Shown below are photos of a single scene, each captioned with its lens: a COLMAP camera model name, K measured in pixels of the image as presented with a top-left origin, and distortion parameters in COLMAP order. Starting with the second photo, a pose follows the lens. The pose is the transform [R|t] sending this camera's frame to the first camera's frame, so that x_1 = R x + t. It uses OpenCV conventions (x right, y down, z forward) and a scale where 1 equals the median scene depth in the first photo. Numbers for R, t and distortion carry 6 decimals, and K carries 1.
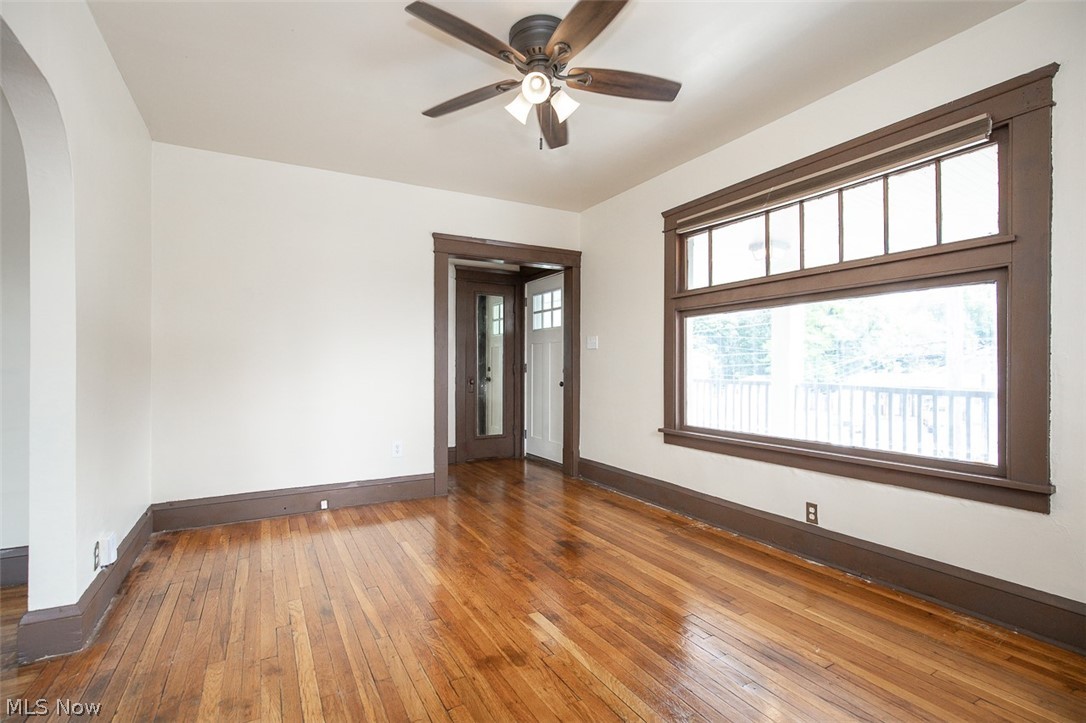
lens RADIAL K [[501.2, 0, 545.5], [0, 501.2, 368.8], [0, 0, 1]] dist [-0.015394, 0.002990]
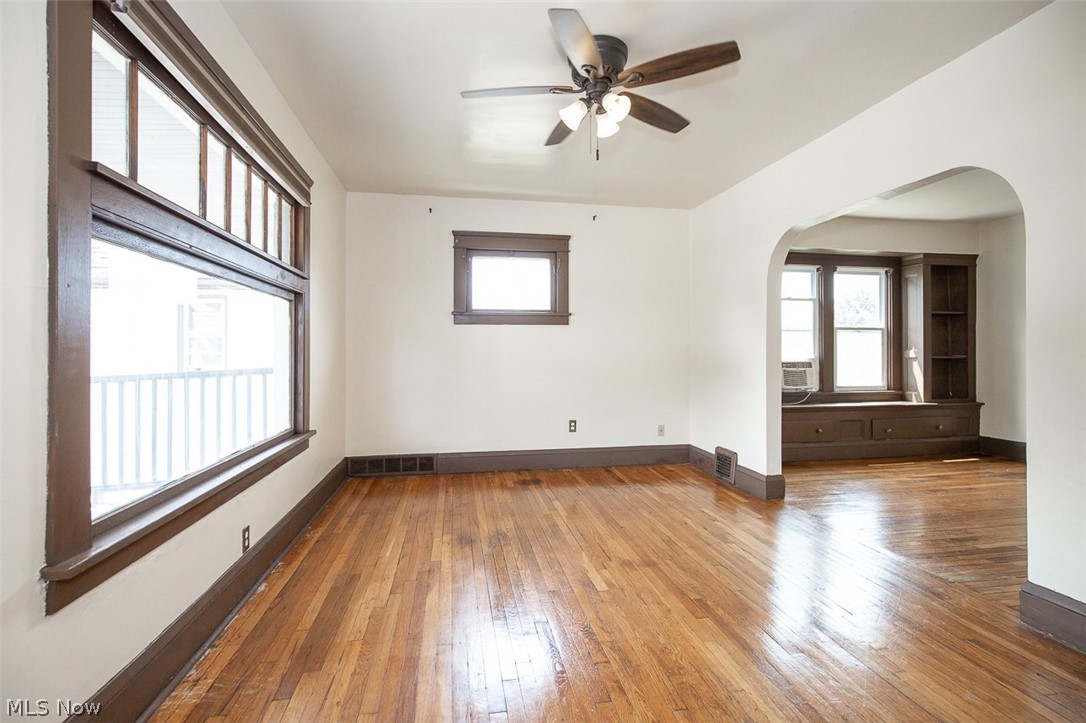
lens RADIAL K [[501.2, 0, 546.9], [0, 501.2, 348.9], [0, 0, 1]] dist [-0.015394, 0.002990]
pose [[-0.942893, -0.002002, 0.333091, -0.173057], [-0.003226, 0.999990, -0.003123, -0.019447], [-0.333082, -0.004019, -0.942889, 1.331722]]
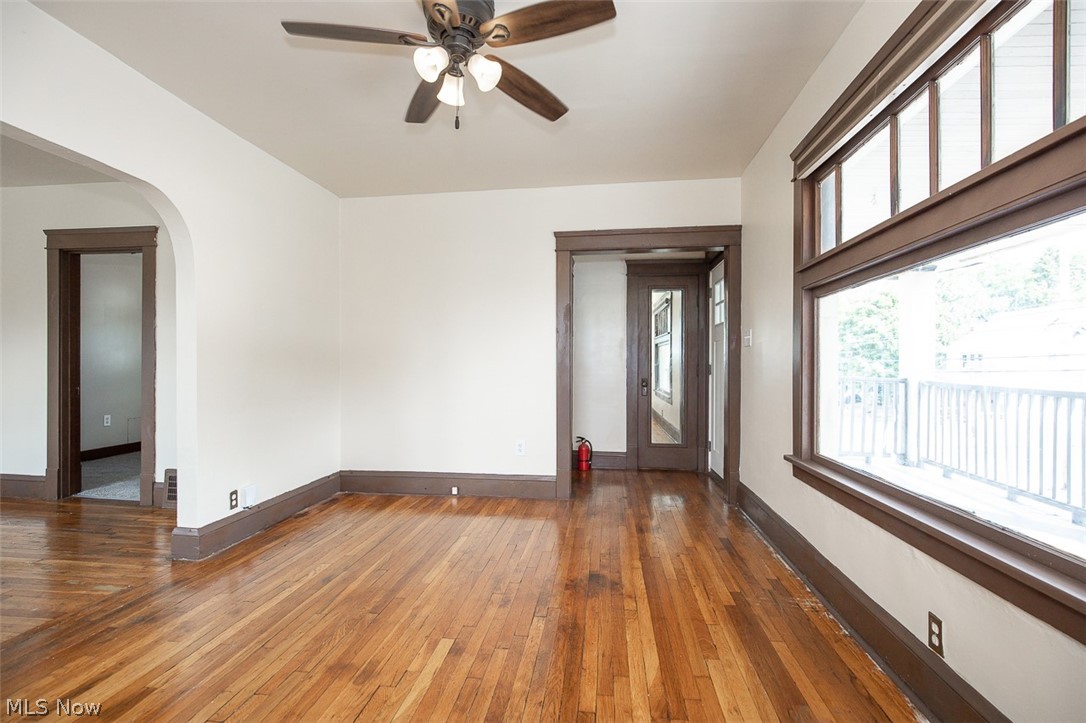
lens RADIAL K [[501.2, 0, 543.6], [0, 501.2, 365.9], [0, 0, 1]] dist [-0.015394, 0.002990]
pose [[0.797380, 0.000485, -0.603478, 0.429064], [-0.003571, 0.999986, -0.003915, -0.004727], [0.603467, 0.005276, 0.797370, 0.242304]]
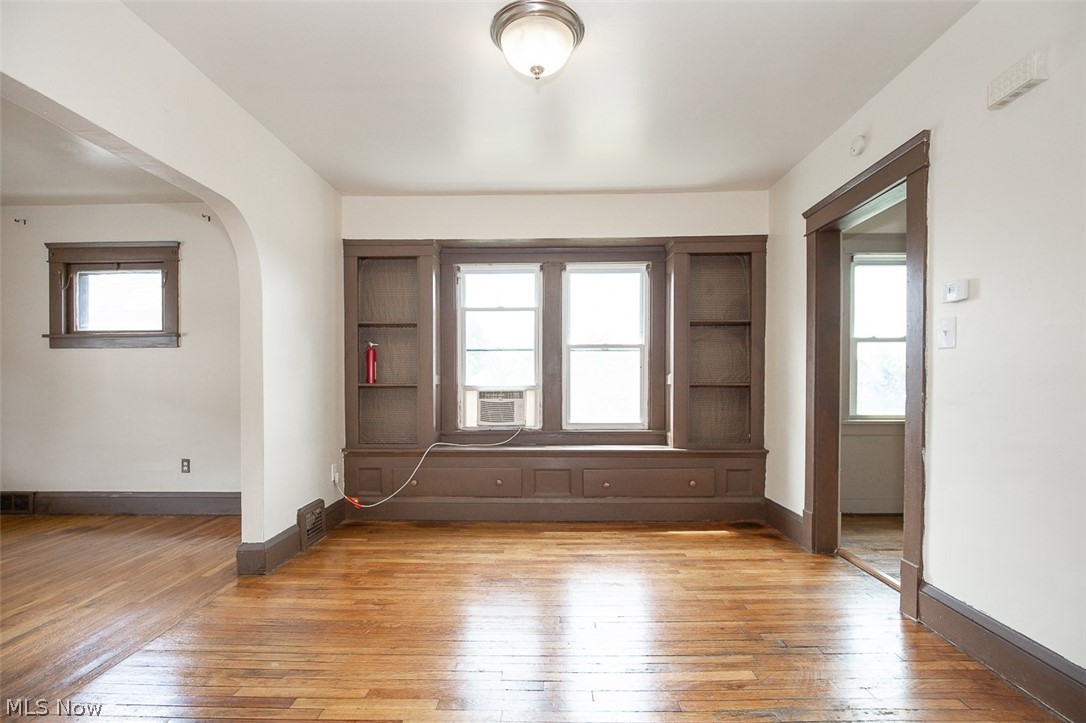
lens RADIAL K [[501.2, 0, 541.6], [0, 501.2, 390.4], [0, 0, 1]] dist [-0.015394, 0.002990]
pose [[-0.855901, -0.007020, 0.517092, -1.116111], [0.001552, 0.999868, 0.016142, -0.005899], [-0.517137, 0.014619, -0.855778, 0.557242]]
